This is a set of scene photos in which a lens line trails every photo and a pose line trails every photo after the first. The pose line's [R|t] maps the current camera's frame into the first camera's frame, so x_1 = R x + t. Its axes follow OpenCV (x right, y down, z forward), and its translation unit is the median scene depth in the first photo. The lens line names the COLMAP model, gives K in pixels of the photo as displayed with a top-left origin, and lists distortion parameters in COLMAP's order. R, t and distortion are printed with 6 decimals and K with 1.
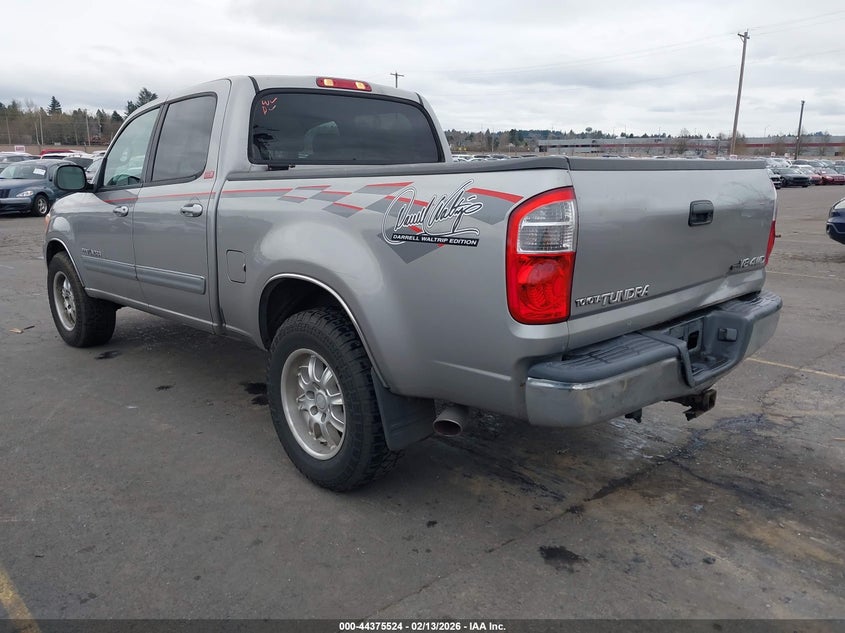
lens RADIAL K [[651.3, 0, 426.0], [0, 651.3, 314.8], [0, 0, 1]] dist [0.112836, -0.188390]
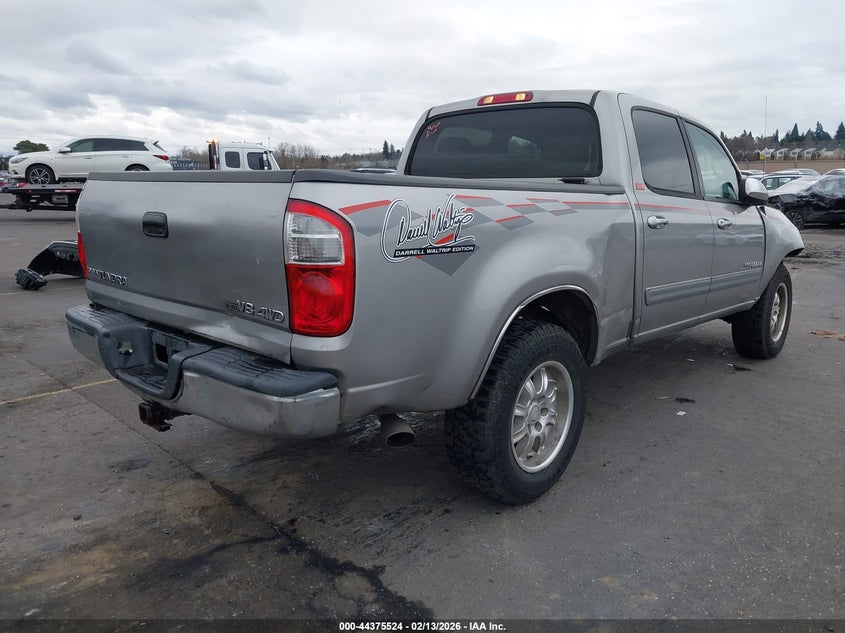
lens RADIAL K [[651.3, 0, 426.0], [0, 651.3, 314.8], [0, 0, 1]] dist [0.112836, -0.188390]
pose [[0.073098, 0.204205, -0.976195, 1.480381], [-0.227214, 0.956483, 0.183067, -0.305734], [0.971098, 0.208423, 0.116316, 1.341385]]
